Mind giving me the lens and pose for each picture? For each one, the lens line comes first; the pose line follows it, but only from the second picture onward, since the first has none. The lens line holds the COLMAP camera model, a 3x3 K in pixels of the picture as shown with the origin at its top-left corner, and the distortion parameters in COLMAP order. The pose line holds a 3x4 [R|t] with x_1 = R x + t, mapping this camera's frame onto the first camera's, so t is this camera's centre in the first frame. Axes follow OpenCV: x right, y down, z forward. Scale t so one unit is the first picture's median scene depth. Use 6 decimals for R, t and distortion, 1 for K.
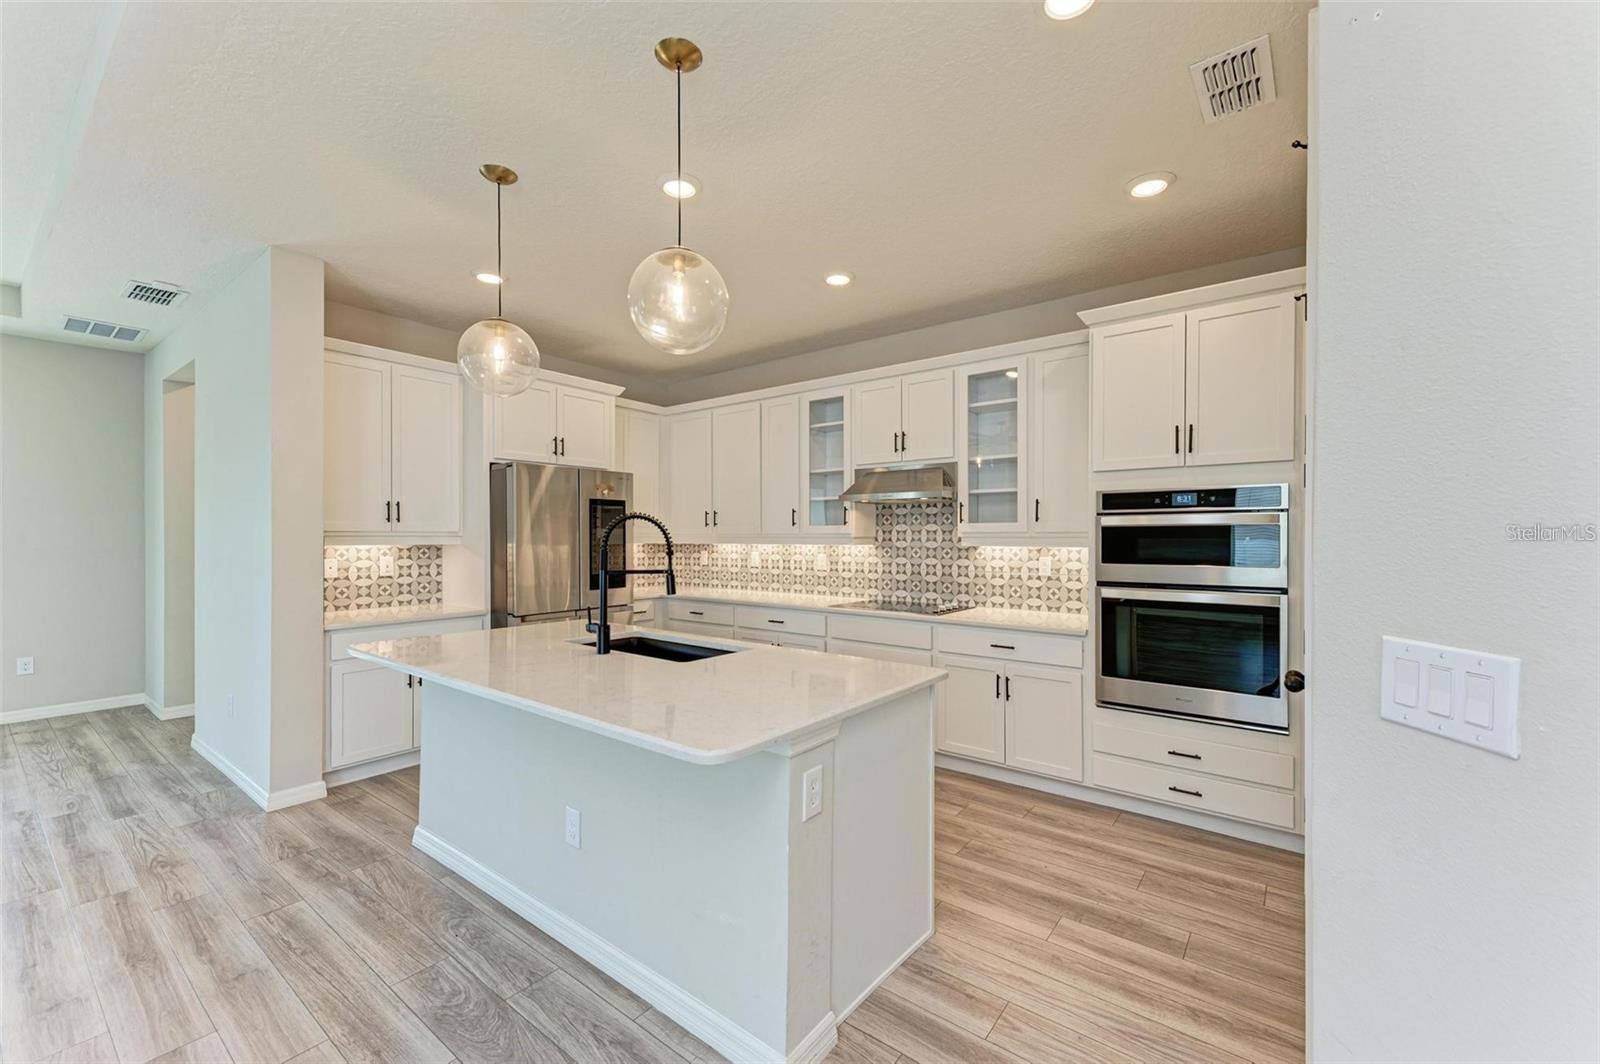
lens RADIAL K [[649.6, 0, 800.7], [0, 649.6, 538.0], [0, 0, 1]] dist [0.012242, 0.000019]
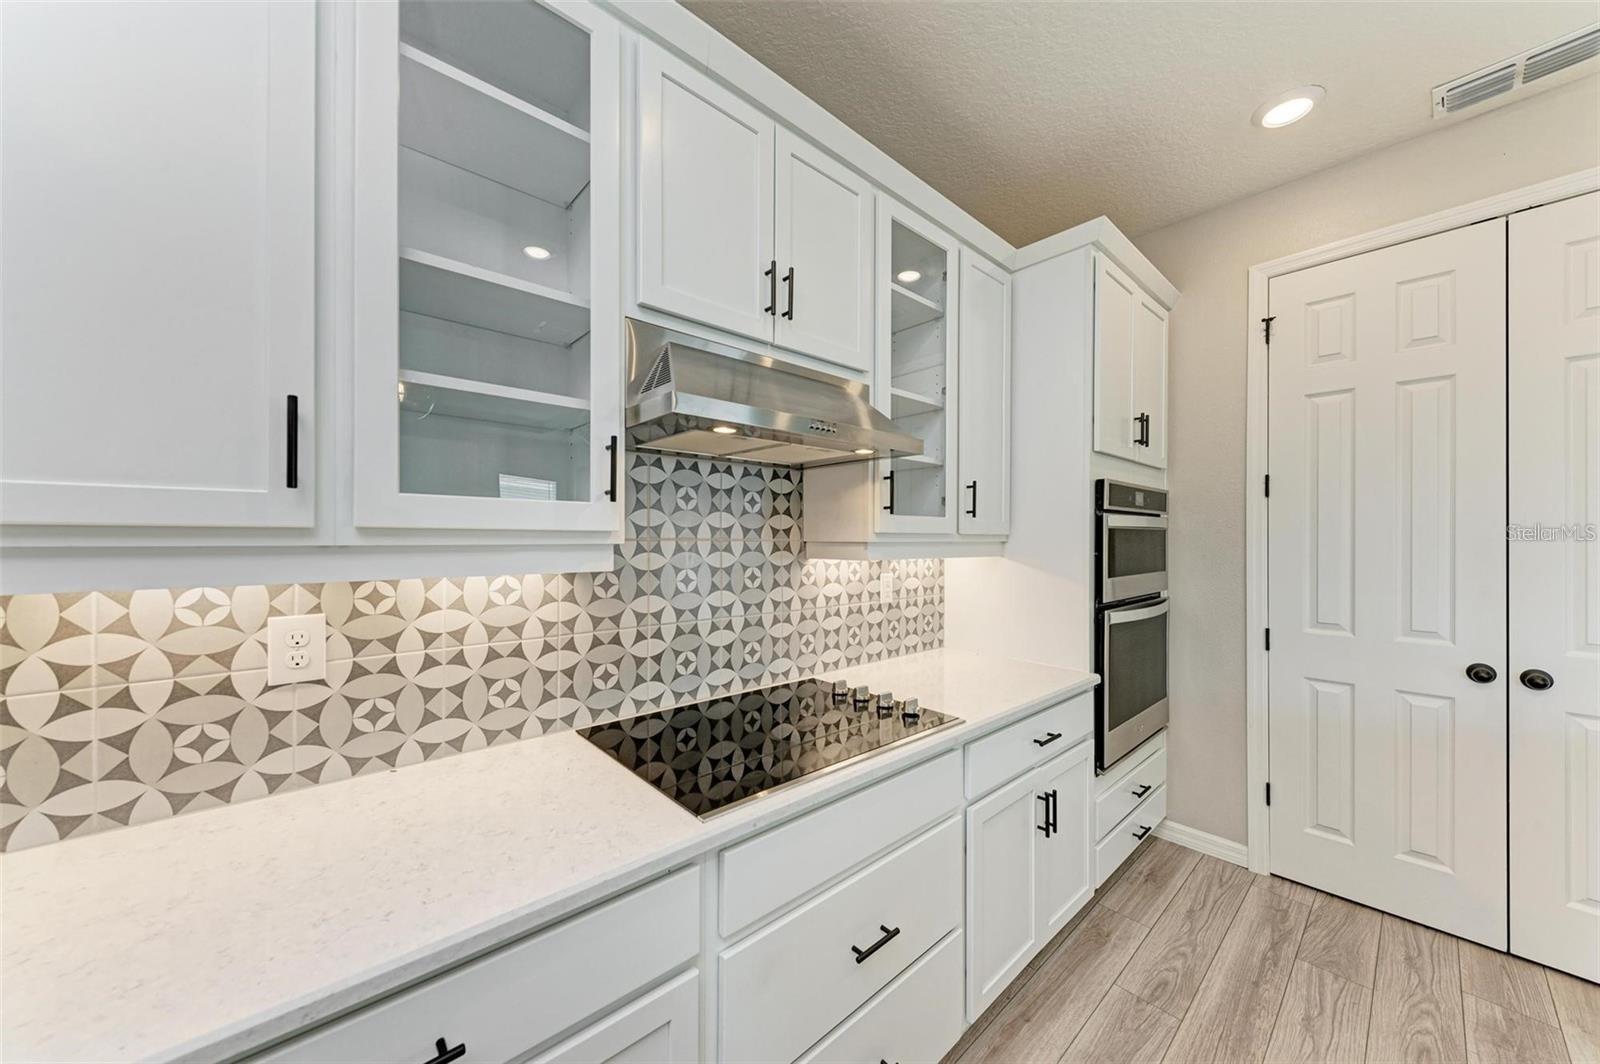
lens RADIAL K [[558.5, 0, 801.3], [0, 558.5, 538.3], [0, 0, 1]] dist [0.014274, -0.003996]
pose [[0.174598, 0.001950, 0.984638, -0.164687], [0.000182, 0.999998, -0.002013, -0.003594], [-0.984640, 0.000530, 0.174597, 0.930630]]
